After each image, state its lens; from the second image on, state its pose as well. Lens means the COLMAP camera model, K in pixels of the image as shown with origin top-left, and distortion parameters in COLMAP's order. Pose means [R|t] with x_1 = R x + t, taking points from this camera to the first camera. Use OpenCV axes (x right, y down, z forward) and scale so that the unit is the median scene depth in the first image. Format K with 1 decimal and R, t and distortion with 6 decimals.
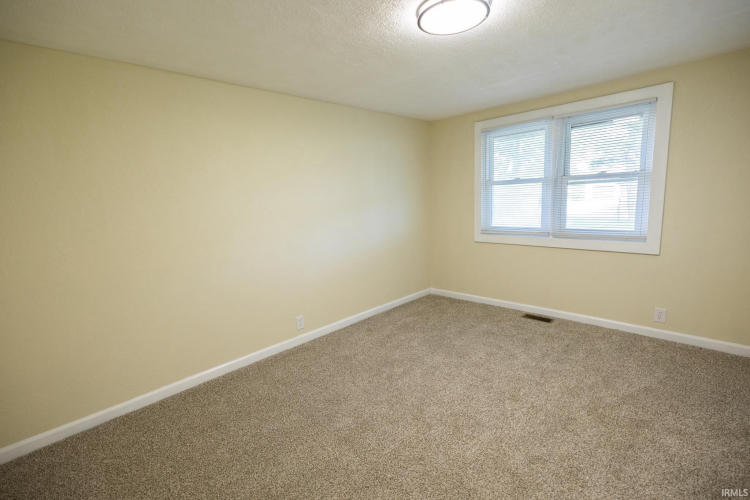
lens RADIAL K [[328.5, 0, 375.0], [0, 328.5, 250.0], [0, 0, 1]] dist [0.009730, -0.000093]
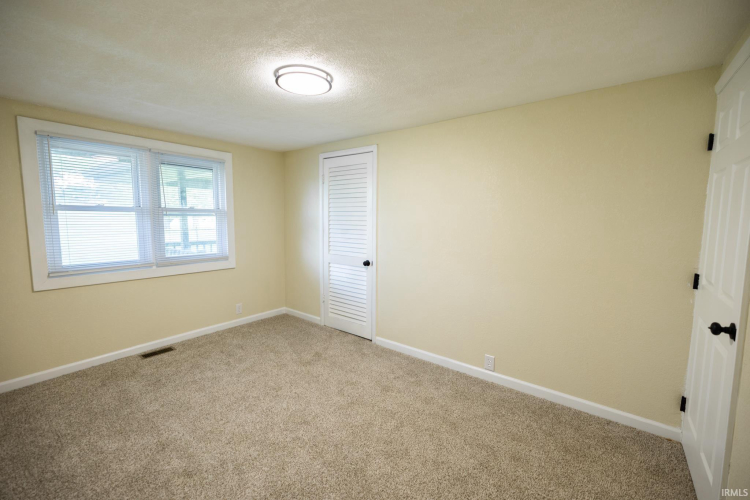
lens RADIAL K [[313.7, 0, 374.9], [0, 313.7, 248.1], [0, 0, 1]] dist [0.004312, -0.000760]
pose [[-0.117824, -0.043519, 0.992080, -0.508334], [0.159070, 0.985311, 0.062114, -0.051853], [-0.980211, 0.165129, -0.109171, 0.469653]]
